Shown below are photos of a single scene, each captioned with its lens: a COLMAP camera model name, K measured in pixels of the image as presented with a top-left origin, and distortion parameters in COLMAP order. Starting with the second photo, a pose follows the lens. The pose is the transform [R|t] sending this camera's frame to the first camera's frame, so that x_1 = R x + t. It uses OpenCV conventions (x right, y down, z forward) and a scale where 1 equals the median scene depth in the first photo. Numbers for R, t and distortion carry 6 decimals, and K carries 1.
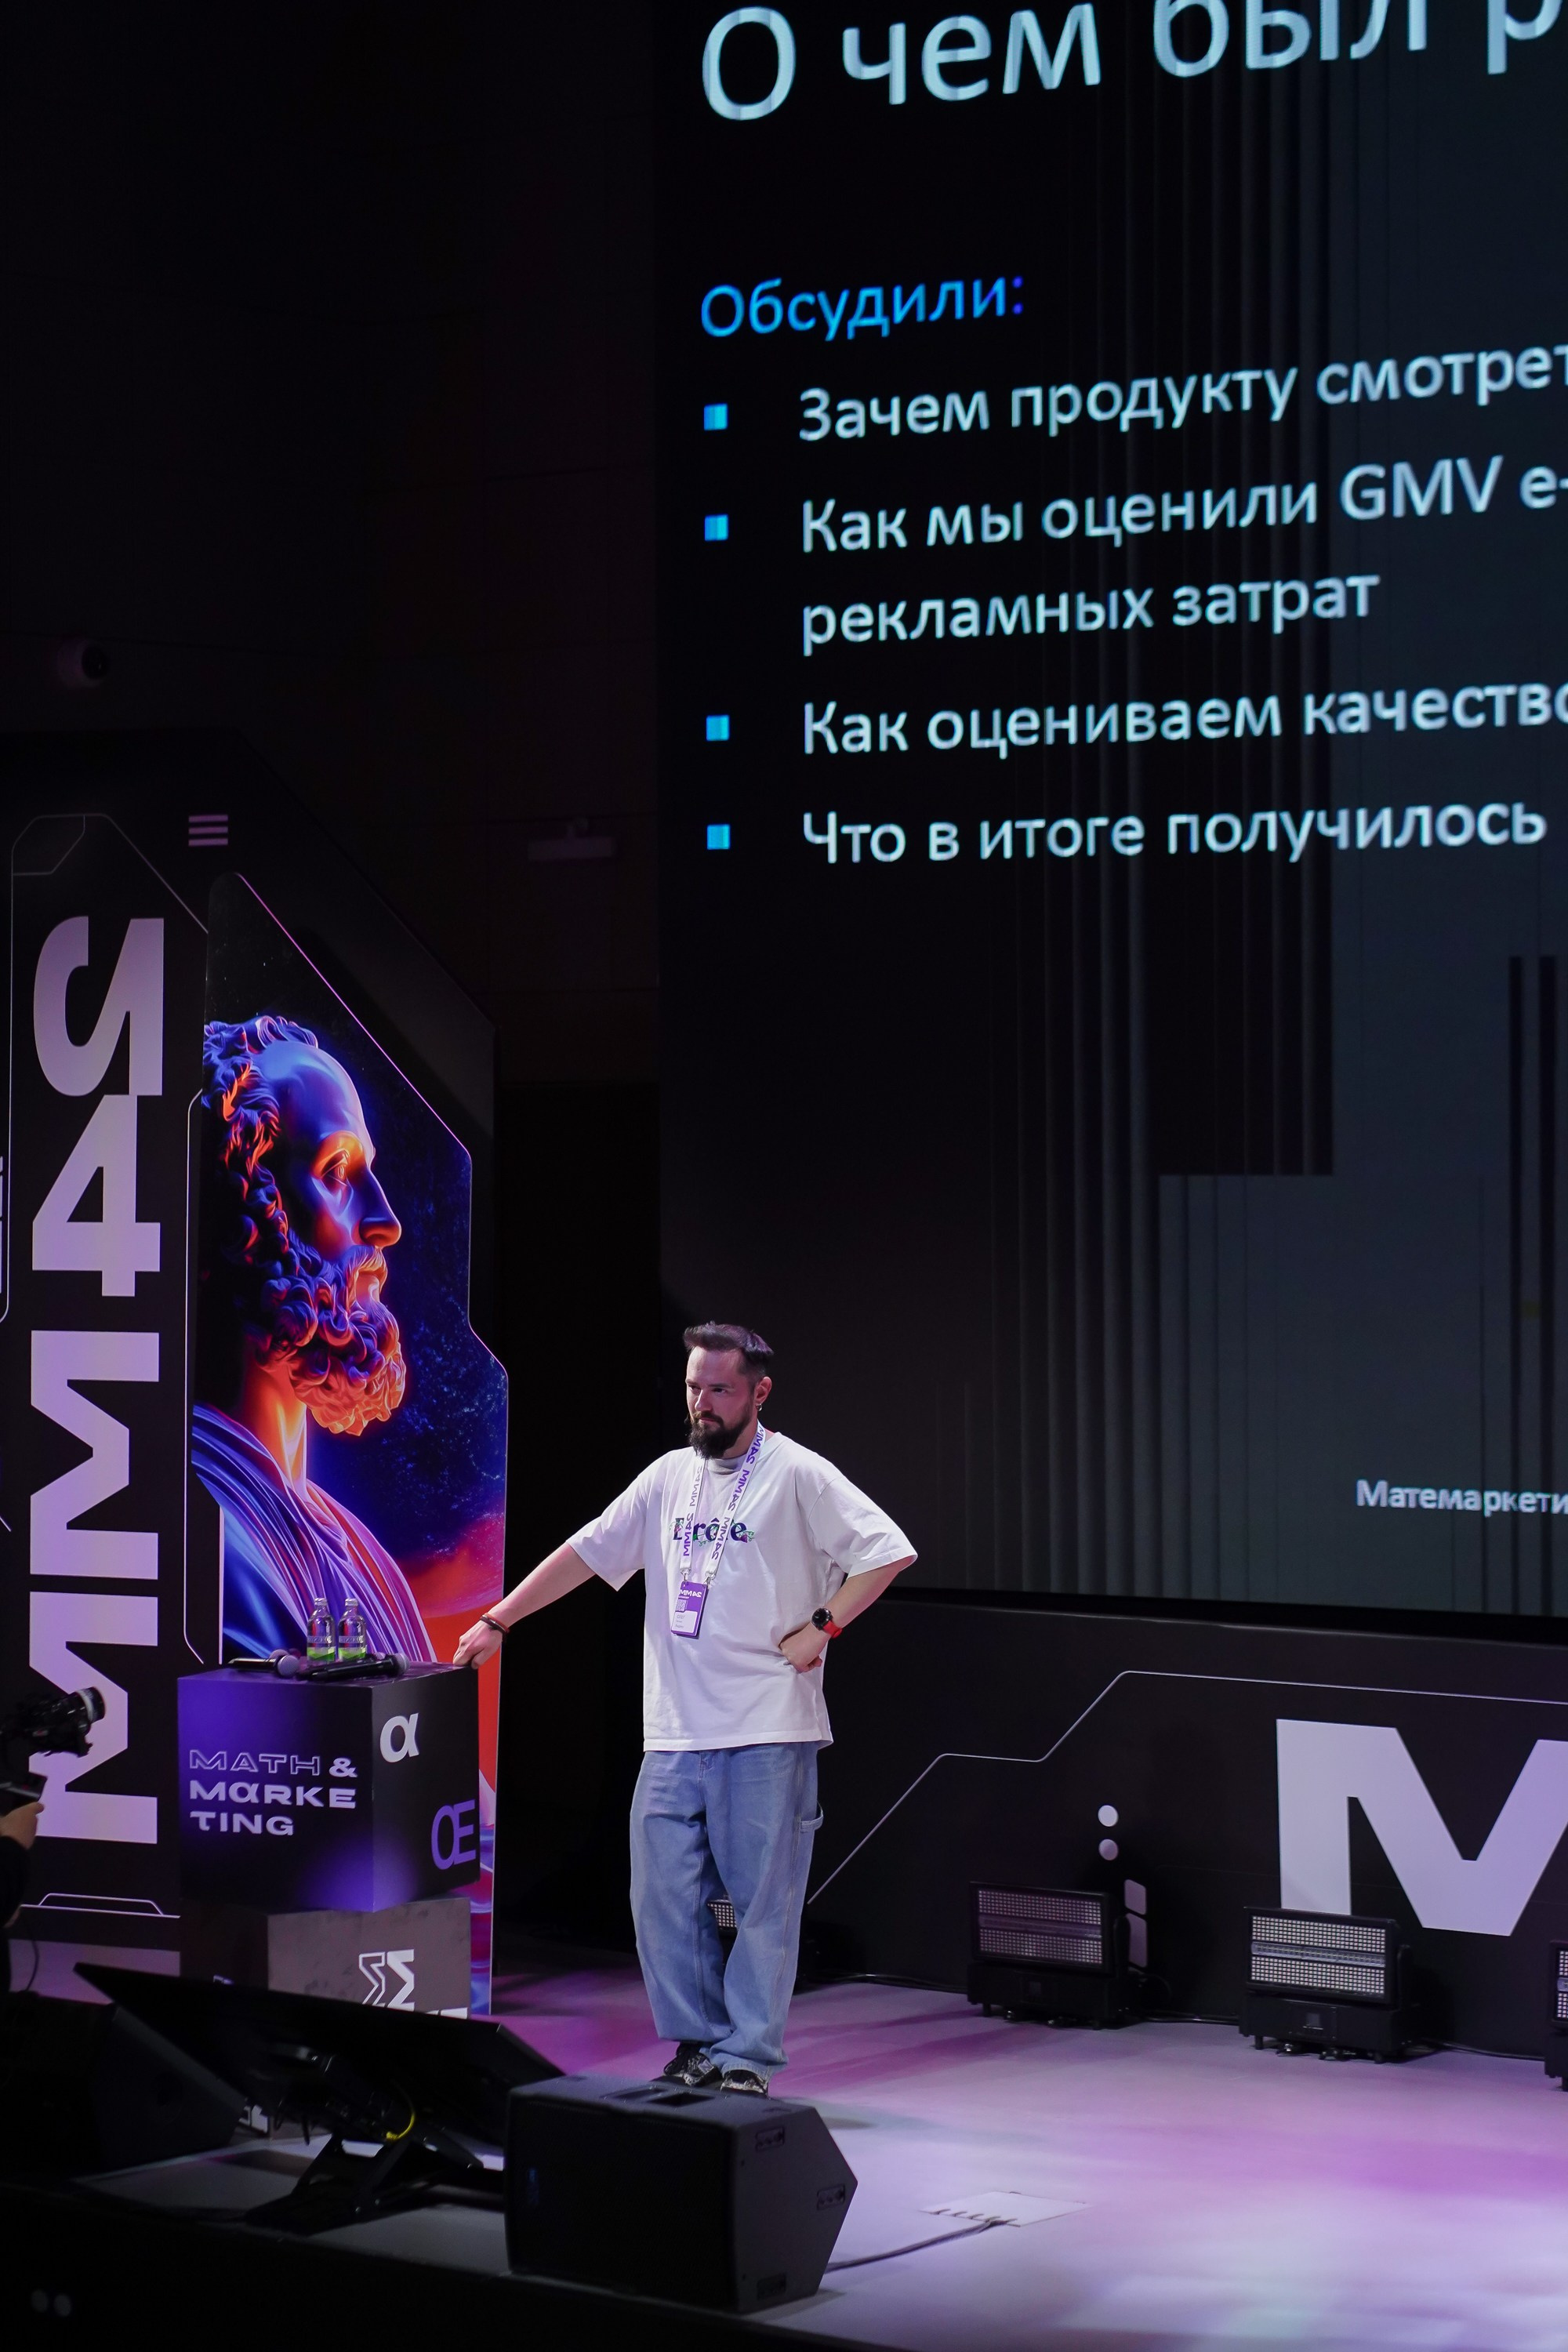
lens RADIAL K [[5687.9, 0, 784.0], [0, 5687.9, 1176.0], [0, 0, 1]] dist [-0.009059, -0.202908]
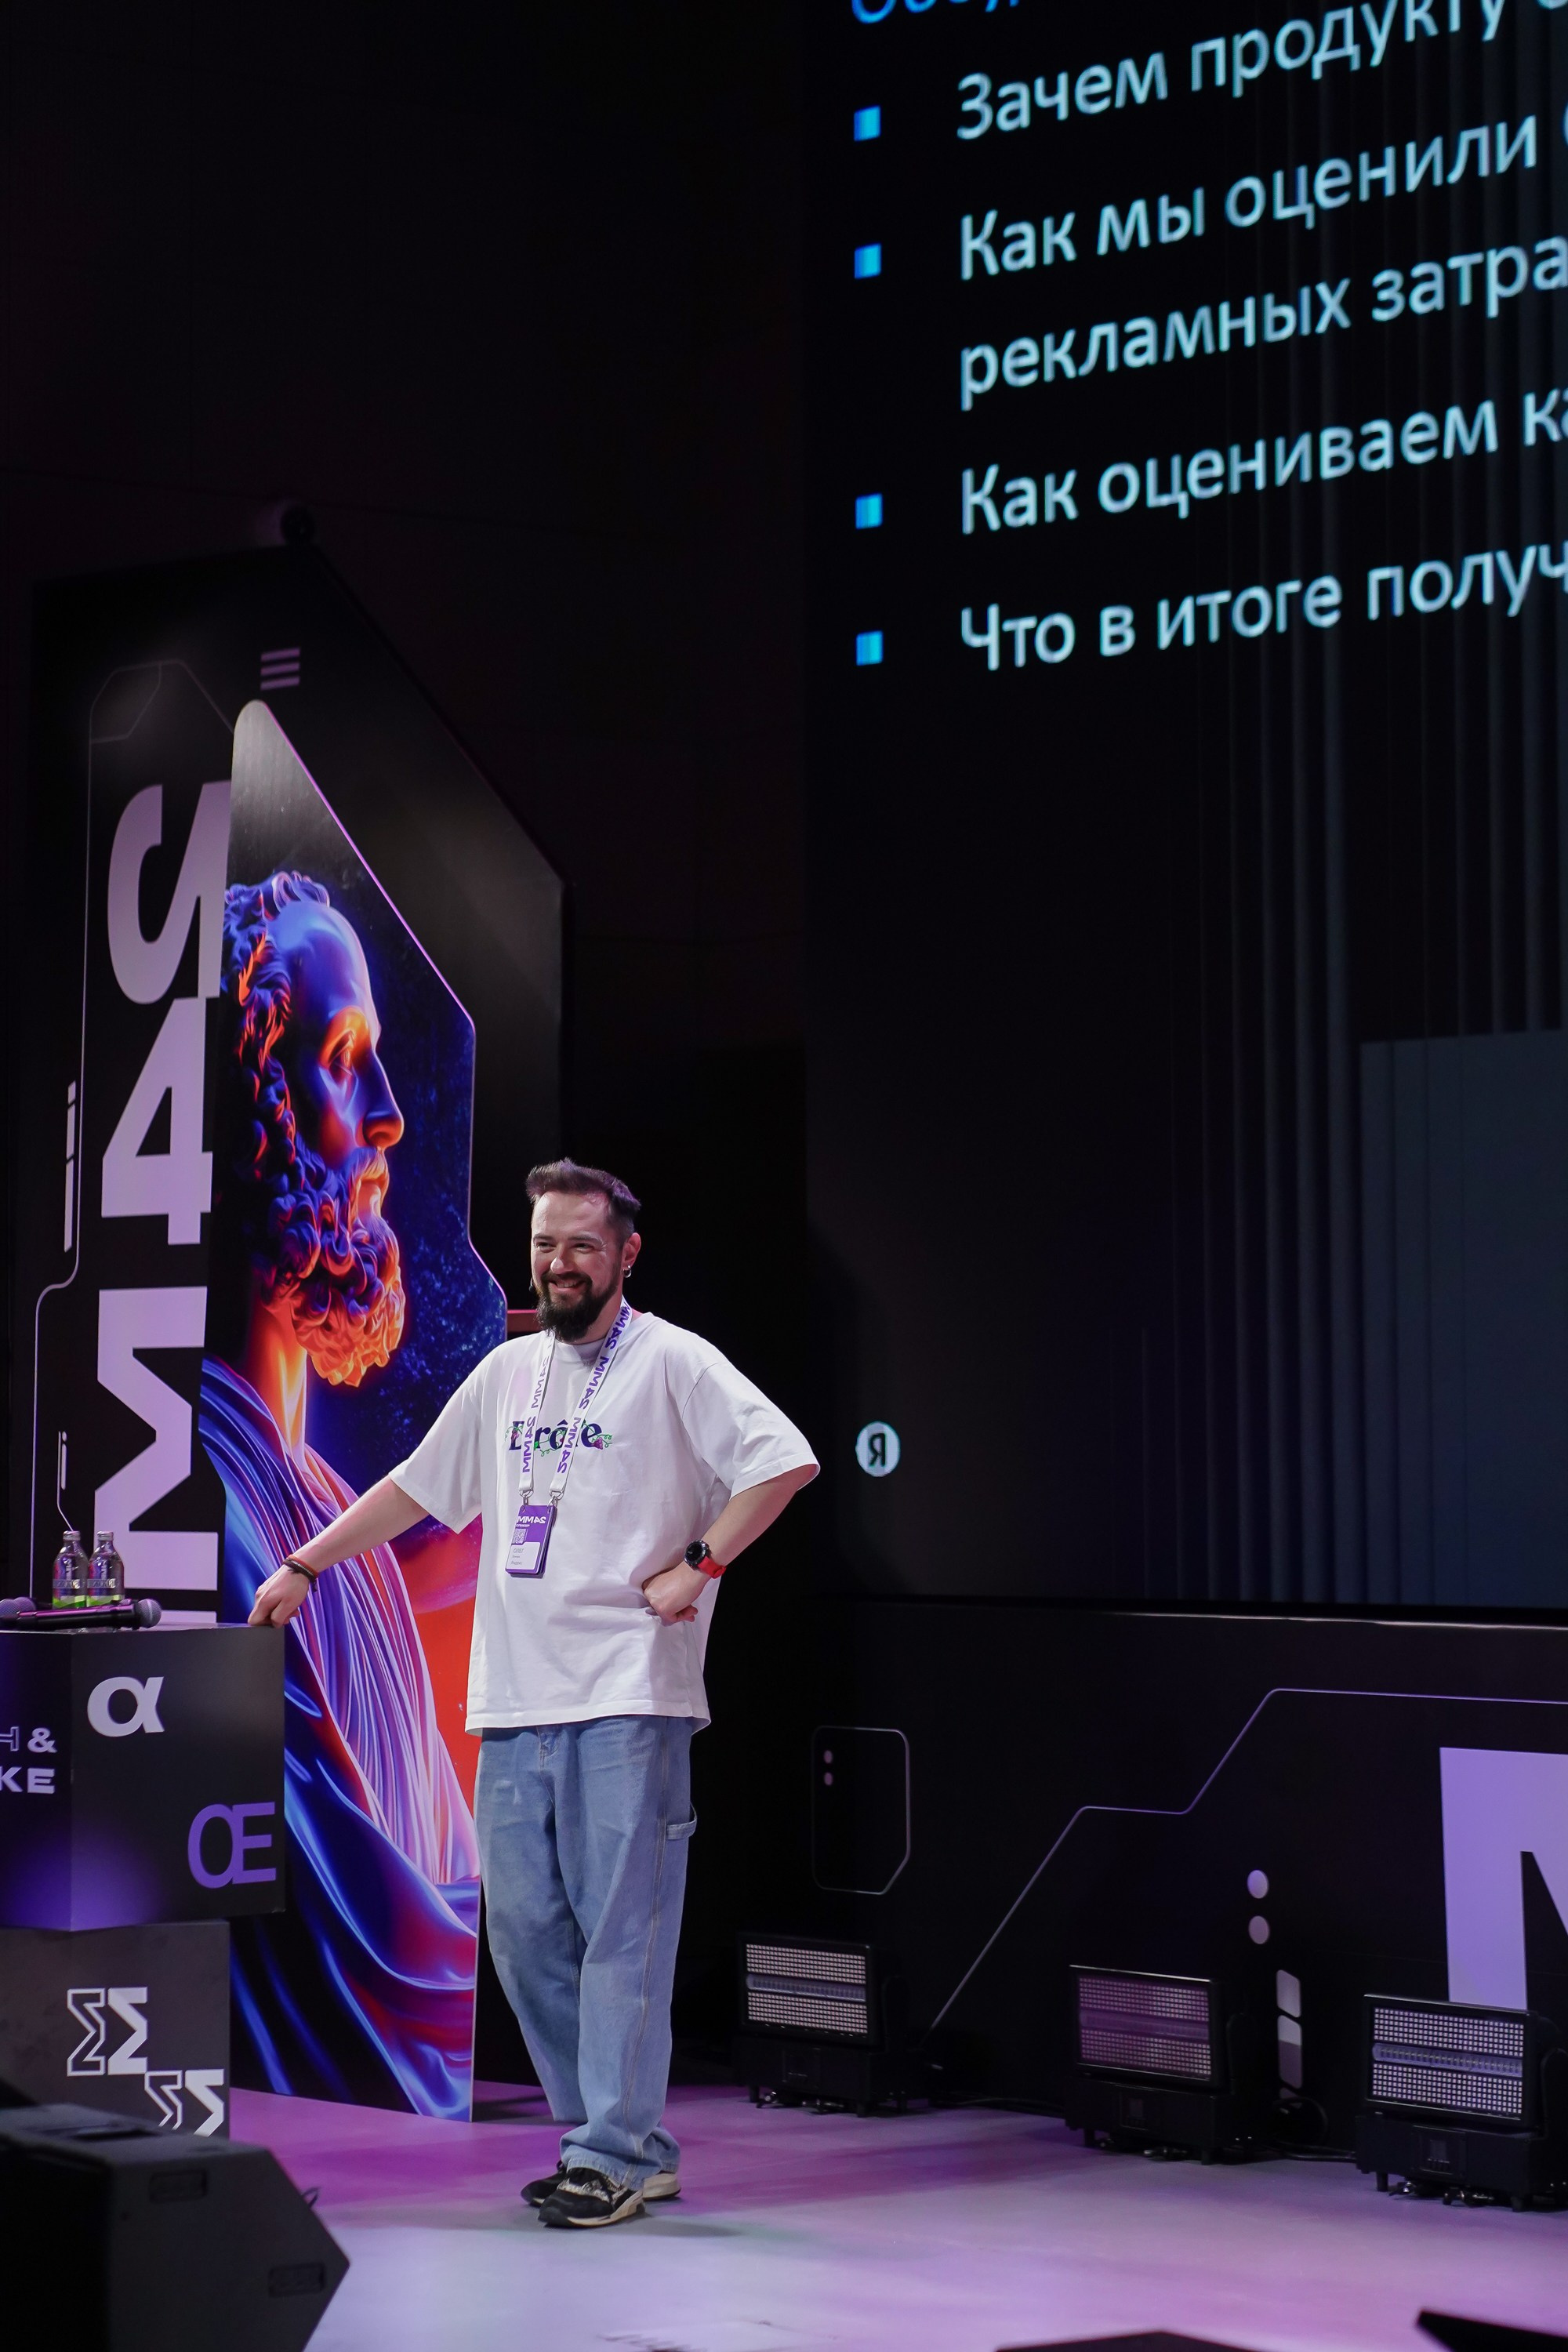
lens RADIAL K [[5649.0, 0, 784.0], [0, 5649.0, 1176.0], [0, 0, 1]] dist [0.005299, -0.163714]
pose [[0.959236, -0.011785, -0.282359, 0.204039], [-0.008051, 0.997585, -0.068990, 0.069868], [0.282490, 0.068451, 0.956825, 0.259096]]
